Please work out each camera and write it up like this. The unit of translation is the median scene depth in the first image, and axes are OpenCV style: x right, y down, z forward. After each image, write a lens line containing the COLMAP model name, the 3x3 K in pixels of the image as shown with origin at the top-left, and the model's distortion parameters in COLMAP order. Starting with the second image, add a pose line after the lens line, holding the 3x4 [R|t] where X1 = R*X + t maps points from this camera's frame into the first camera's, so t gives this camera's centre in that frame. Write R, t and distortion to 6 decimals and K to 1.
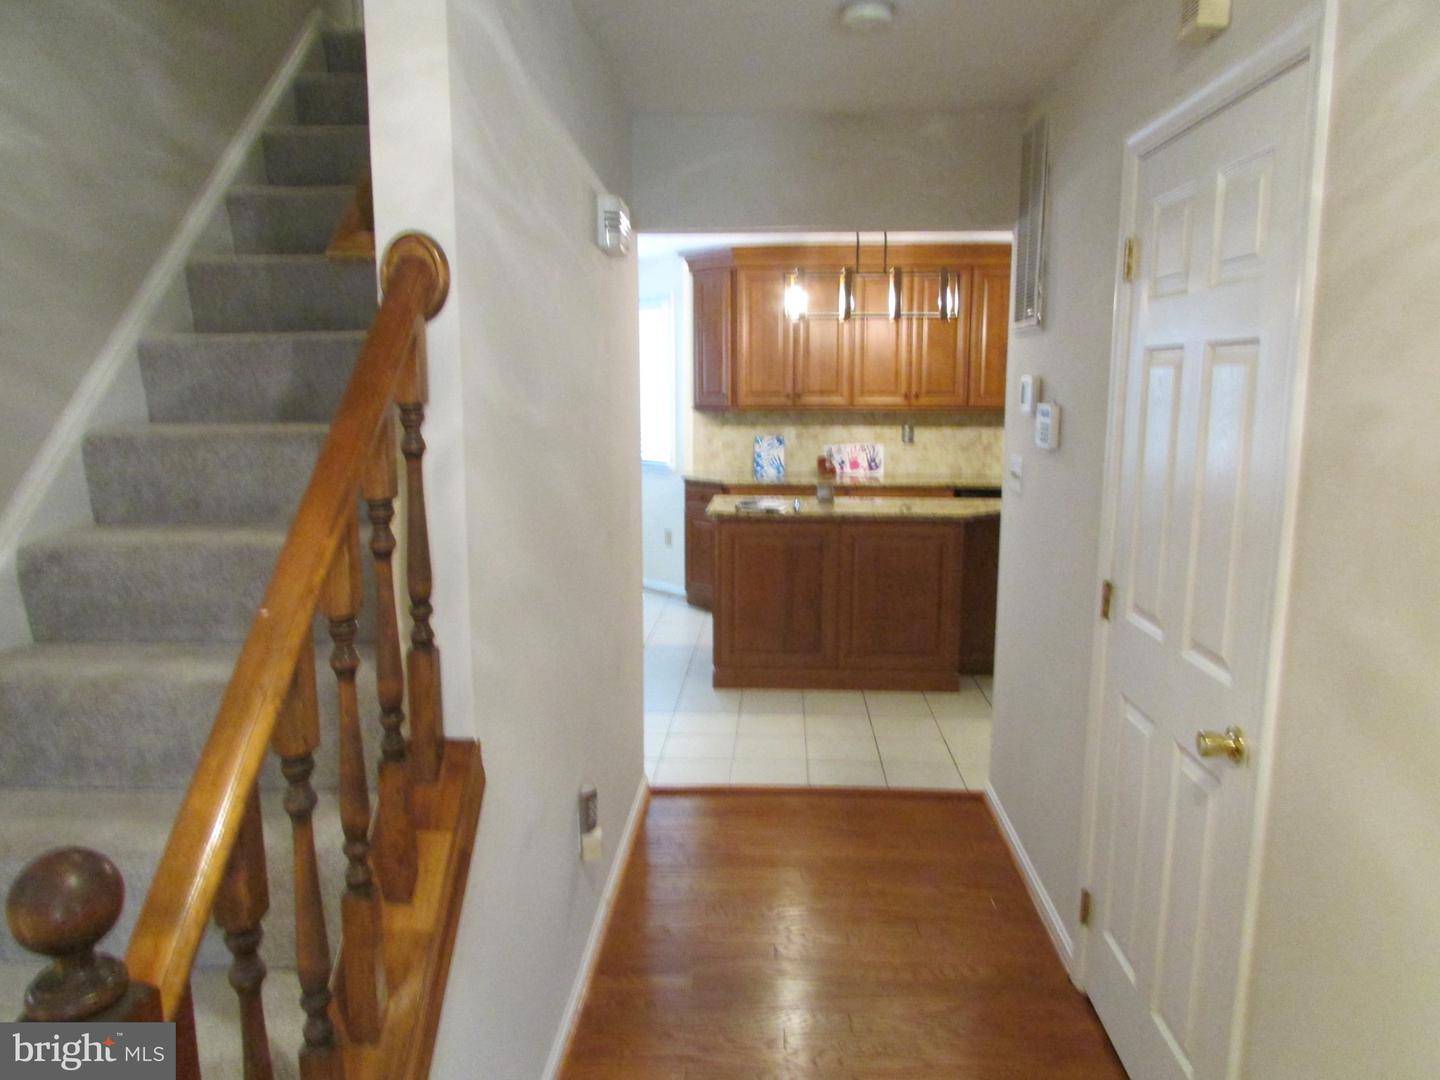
lens RADIAL K [[1020.7, 0, 719.9], [0, 1020.7, 553.7], [0, 0, 1]] dist [-0.034363, 0.010540]
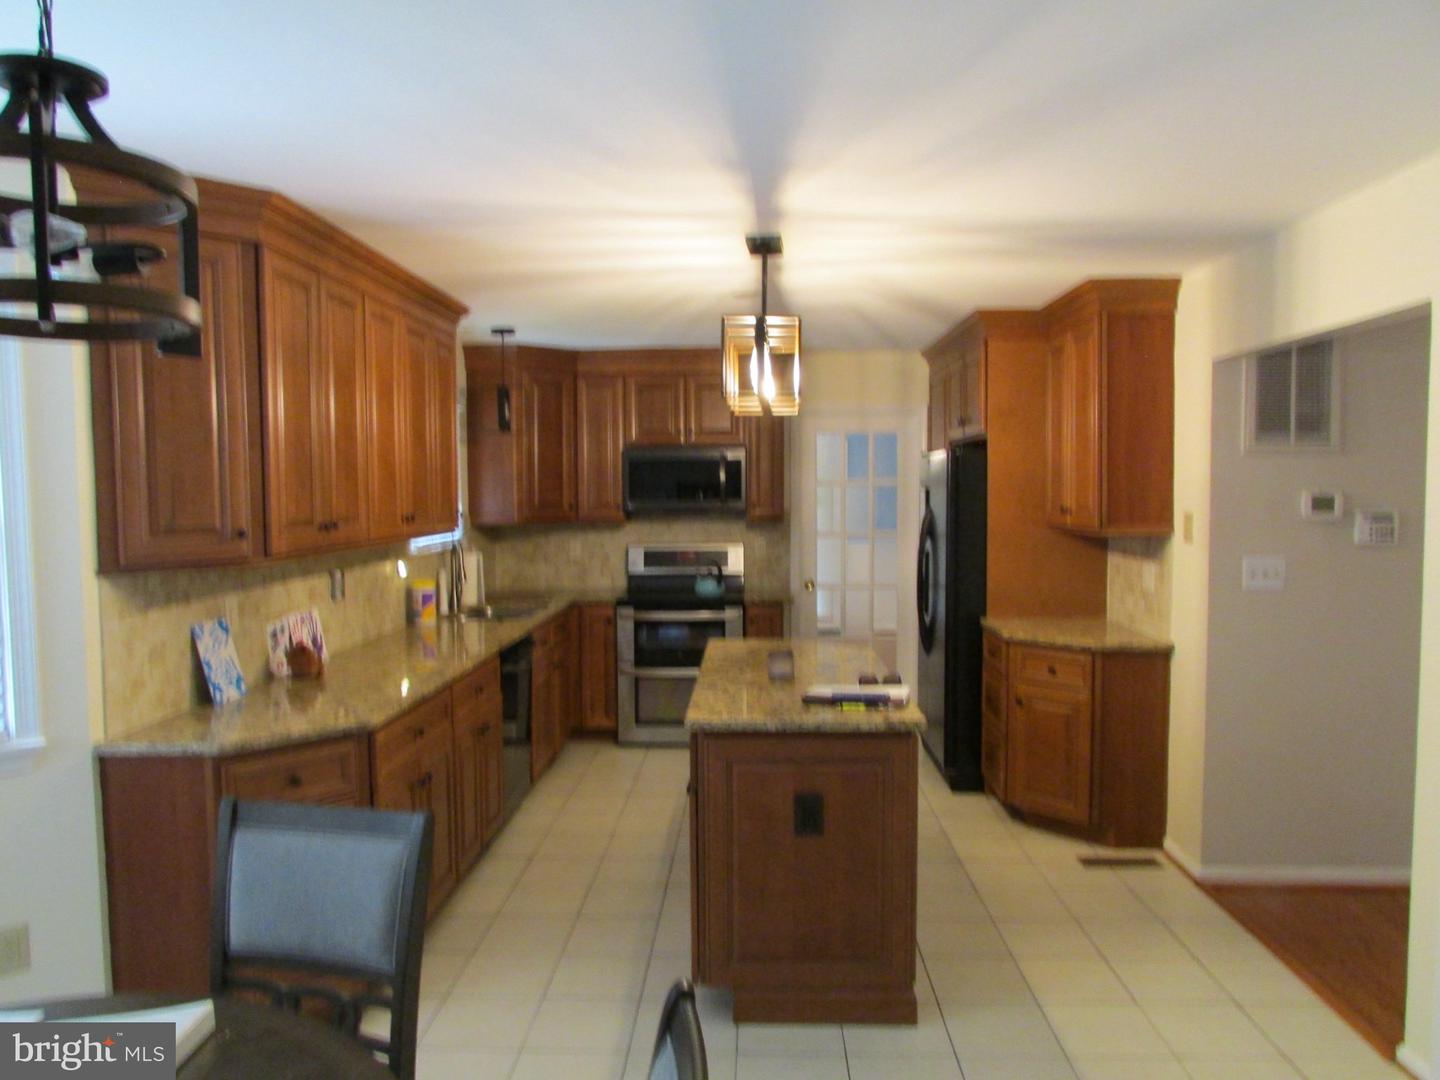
lens RADIAL K [[1020.7, 0, 715.0], [0, 1020.7, 535.0], [0, 0, 1]] dist [-0.034363, 0.010540]
pose [[-0.002689, -0.048224, 0.998833, -0.404744], [0.176399, 0.983150, 0.047942, -0.135541], [-0.984315, 0.176322, 0.005863, 0.779468]]
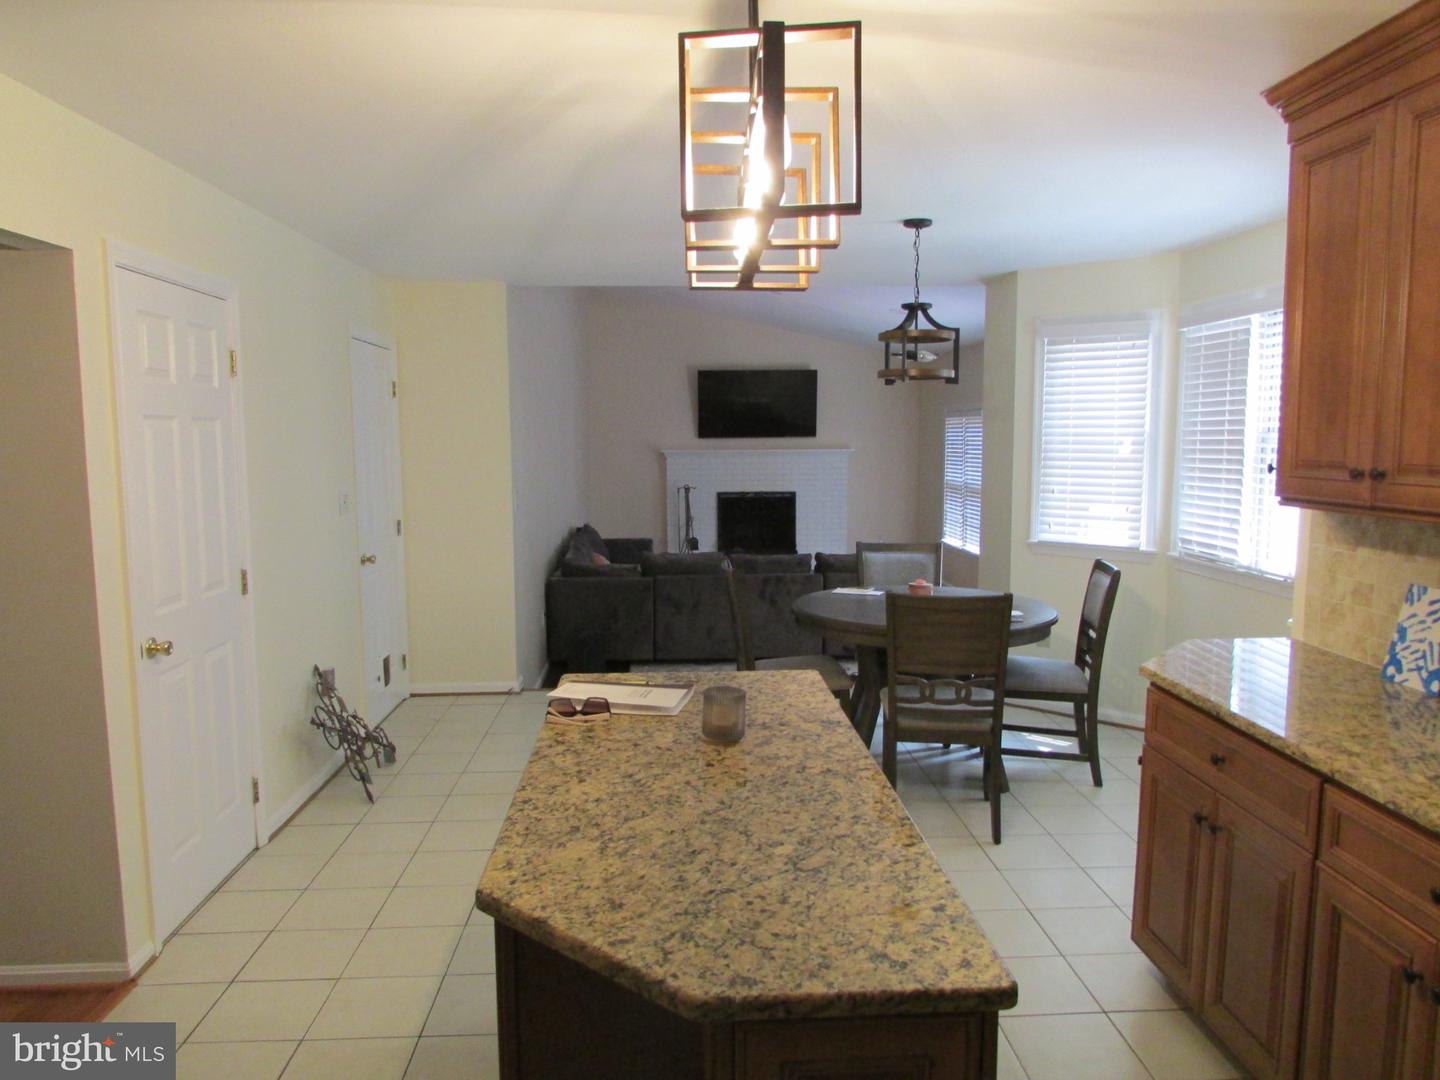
lens RADIAL K [[1020.7, 0, 714.2], [0, 1020.7, 552.8], [0, 0, 1]] dist [-0.034363, 0.010540]
pose [[0.099172, 0.122213, -0.987537, 0.375193], [-0.162605, 0.981079, 0.105084, -0.124037], [0.981695, 0.150157, 0.117168, 0.716143]]
